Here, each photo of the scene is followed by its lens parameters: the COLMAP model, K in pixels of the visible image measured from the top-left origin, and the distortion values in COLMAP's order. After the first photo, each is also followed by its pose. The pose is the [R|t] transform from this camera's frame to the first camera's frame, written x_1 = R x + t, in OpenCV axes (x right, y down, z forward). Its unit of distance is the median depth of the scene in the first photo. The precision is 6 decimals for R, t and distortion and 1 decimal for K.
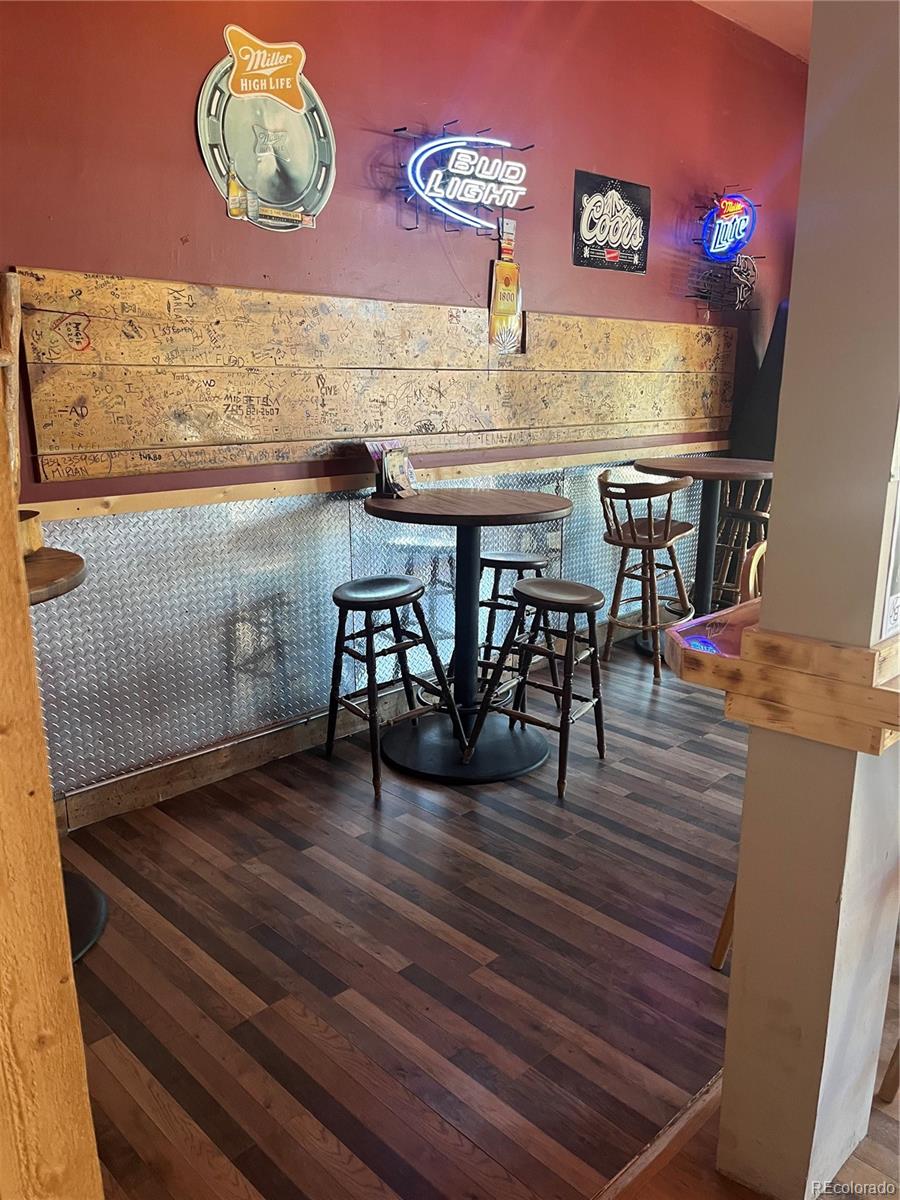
lens RADIAL K [[906.5, 0, 450.0], [0, 906.5, 600.0], [0, 0, 1]] dist [-0.001001, -0.010552]
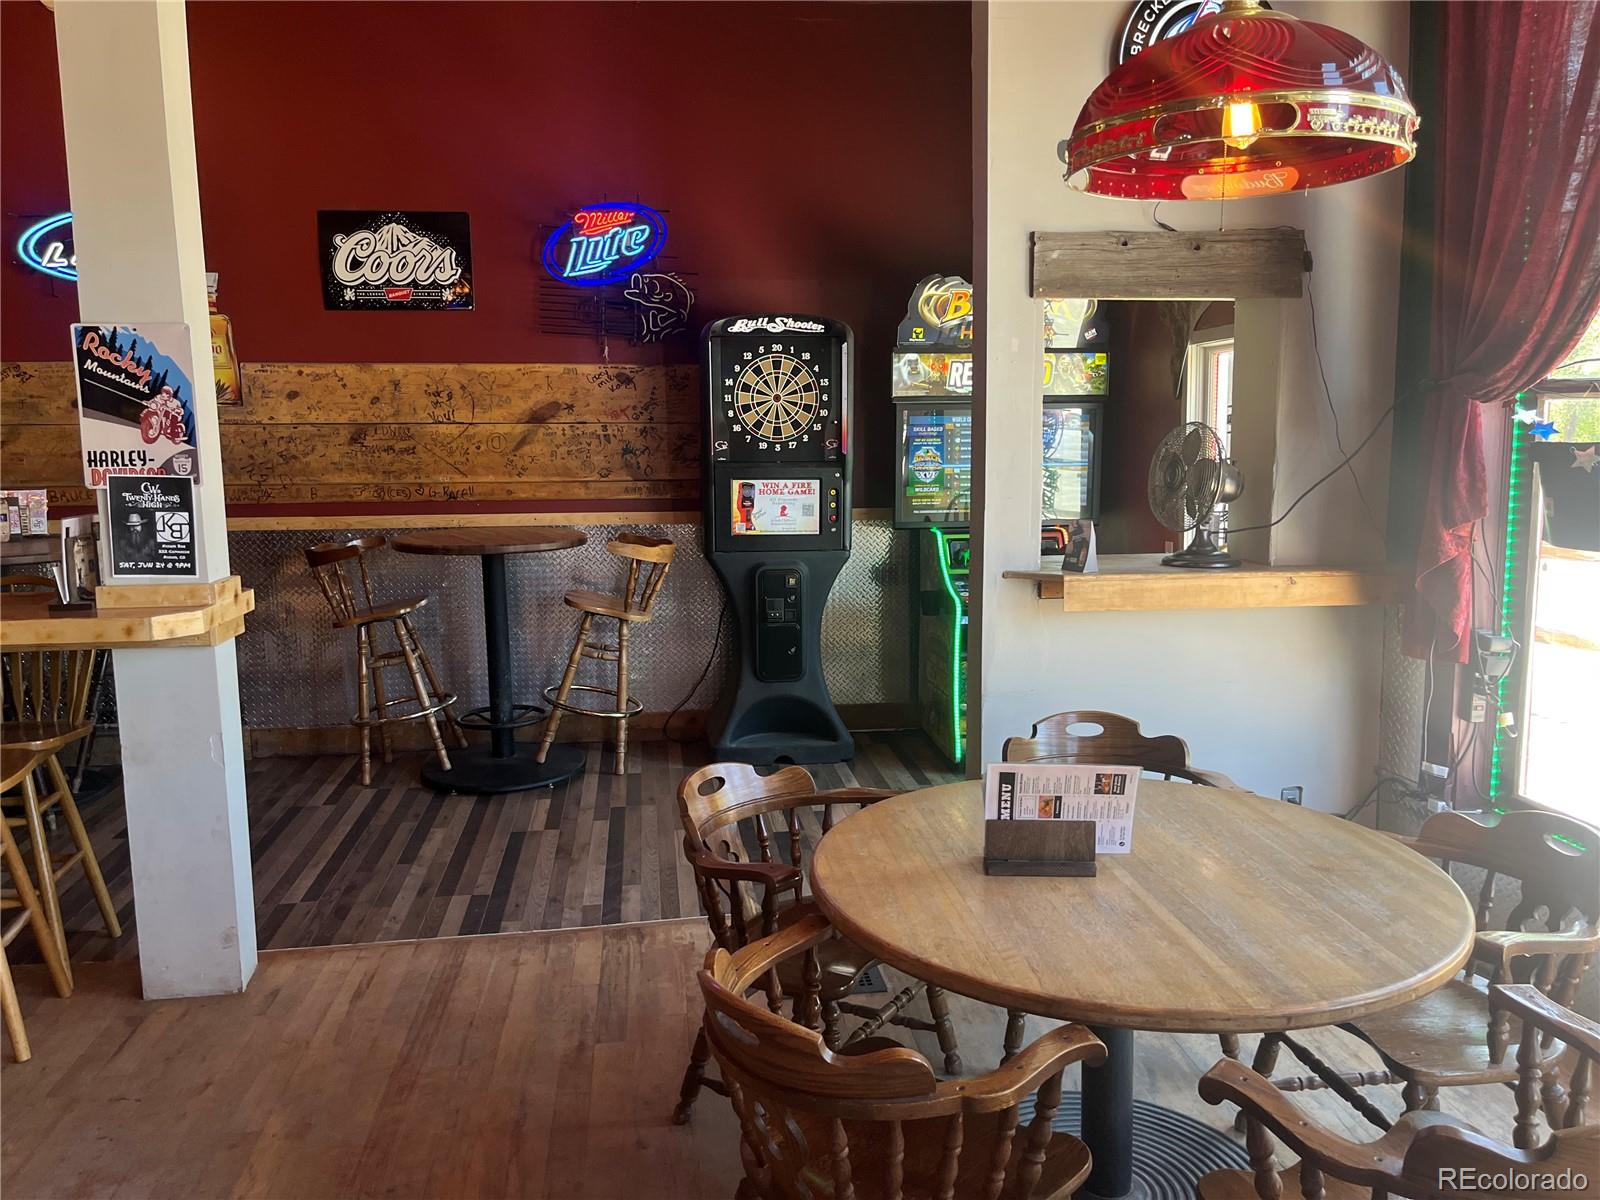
lens RADIAL K [[1208.6, 0, 800.0], [0, 1208.6, 600.0], [0, 0, 1]] dist [-0.001001, -0.010552]
pose [[0.801812, 0.082713, -0.591824, 1.217670], [-0.138816, 0.989063, -0.049840, -0.082487], [0.581229, 0.122117, 0.804525, 0.319913]]
